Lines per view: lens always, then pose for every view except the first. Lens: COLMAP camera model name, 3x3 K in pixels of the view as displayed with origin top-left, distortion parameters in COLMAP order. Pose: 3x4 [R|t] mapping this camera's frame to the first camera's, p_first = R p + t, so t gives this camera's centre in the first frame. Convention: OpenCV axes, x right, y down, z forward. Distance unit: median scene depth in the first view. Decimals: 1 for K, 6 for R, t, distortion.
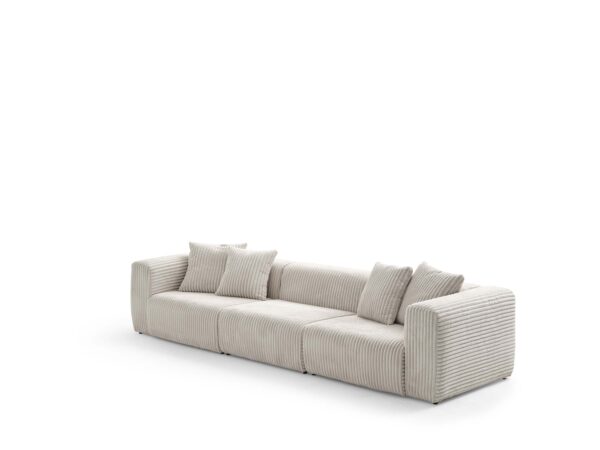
lens RADIAL K [[1000.0, 0, 300.0], [0, 1000.0, 225.0], [0, 0, 1]] dist [0.014308, 0.045565]
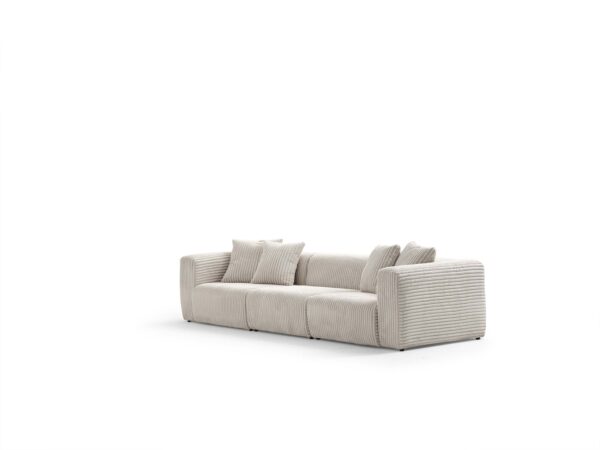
lens RADIAL K [[1377.1, 0, 300.0], [0, 1377.1, 225.0], [0, 0, 1]] dist [0.005917, -0.023576]
pose [[0.984763, -0.023808, -0.172262, 0.251054], [0.013495, 0.998059, -0.060798, 0.104807], [0.173375, 0.057547, 0.983173, -0.542757]]
